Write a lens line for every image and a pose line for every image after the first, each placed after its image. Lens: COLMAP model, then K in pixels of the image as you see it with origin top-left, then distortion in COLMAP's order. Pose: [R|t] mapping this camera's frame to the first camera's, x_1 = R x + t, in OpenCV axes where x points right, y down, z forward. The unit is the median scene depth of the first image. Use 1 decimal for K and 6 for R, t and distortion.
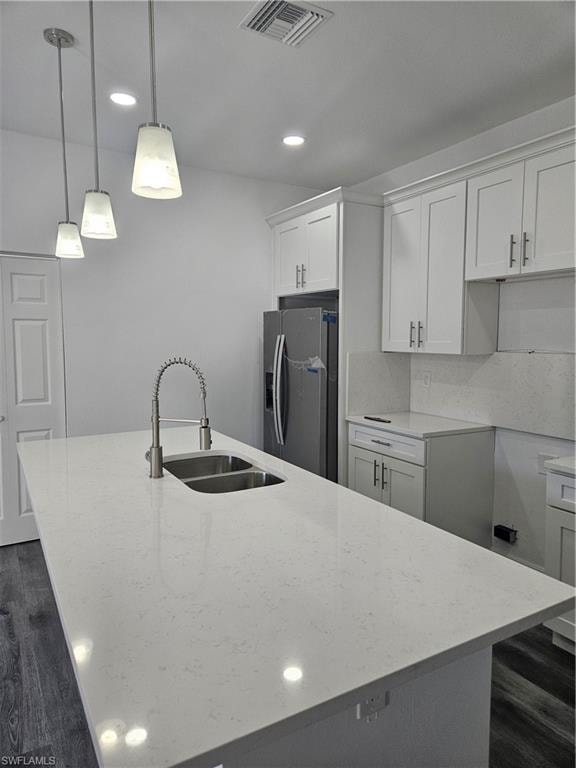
lens RADIAL K [[517.7, 0, 288.5], [0, 517.7, 375.5], [0, 0, 1]] dist [0.069555, -0.053497]
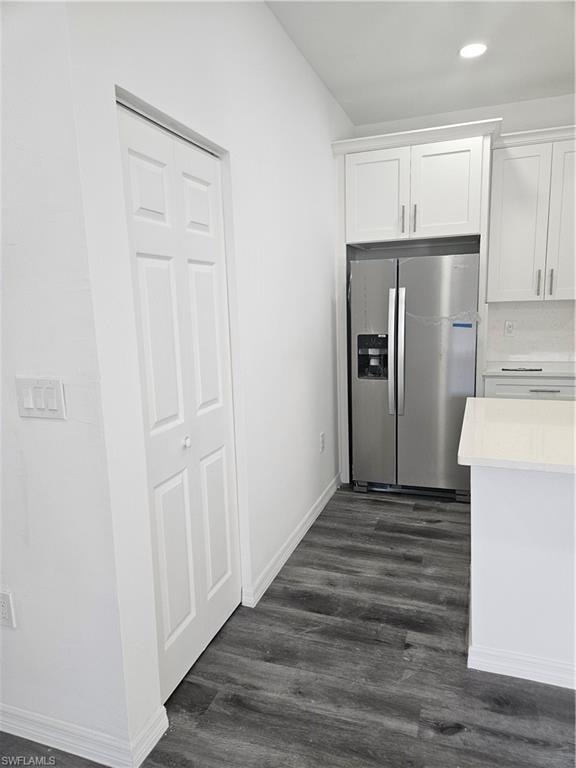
lens RADIAL K [[514.8, 0, 288.0], [0, 514.8, 384.0], [0, 0, 1]] dist [0.065653, -0.052774]
pose [[0.764716, -0.125585, 0.632011, -0.787489], [0.081447, 0.991796, 0.098528, -0.021917], [-0.639199, -0.023871, 0.768671, 0.506739]]
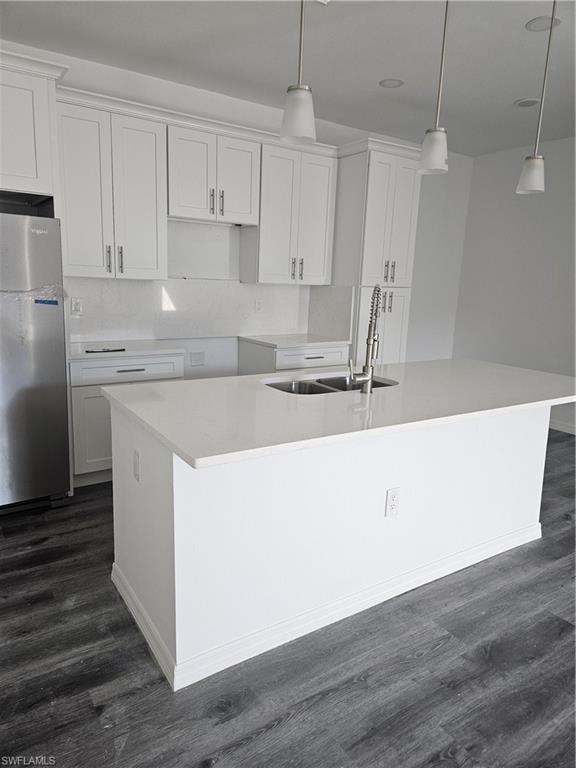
lens RADIAL K [[517.7, 0, 288.5], [0, 517.7, 375.5], [0, 0, 1]] dist [0.069555, -0.053497]
pose [[-0.062661, -0.185736, 0.980600, -0.767422], [0.042044, 0.981167, 0.188530, -0.034350], [-0.997149, 0.053041, -0.053672, 0.706174]]
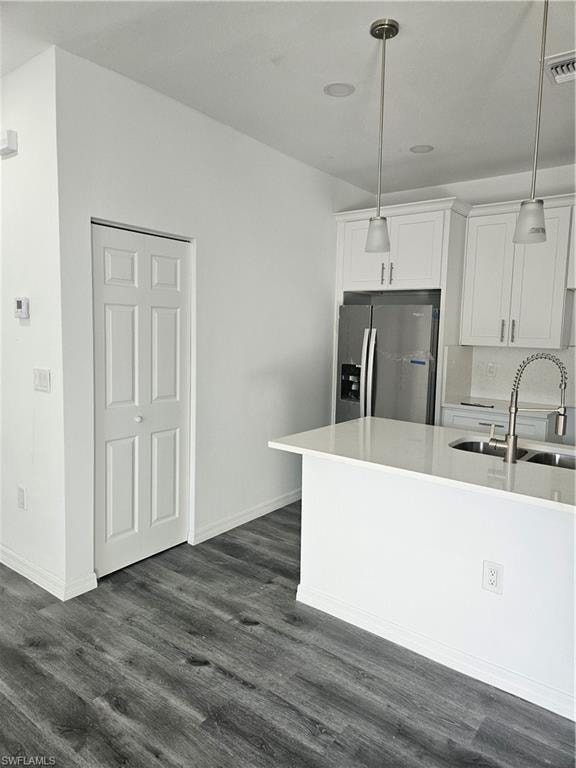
lens RADIAL K [[517.7, 0, 288.5], [0, 517.7, 375.5], [0, 0, 1]] dist [0.069555, -0.053497]
pose [[0.925019, -0.015146, 0.379620, -0.634486], [0.006580, 0.999694, 0.023851, -0.009993], [-0.379865, -0.019564, 0.924835, 0.093356]]
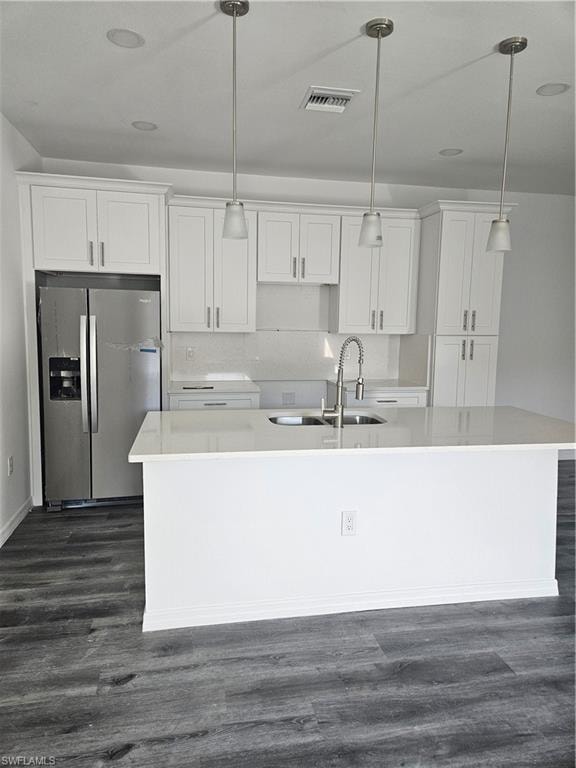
lens RADIAL K [[519.2, 0, 286.8], [0, 519.2, 373.6], [0, 0, 1]] dist [0.081509, -0.064523]
pose [[0.326179, -0.092524, 0.940769, -0.881007], [0.057673, 0.995292, 0.077891, -0.029852], [-0.943547, 0.028850, 0.329980, 0.393830]]
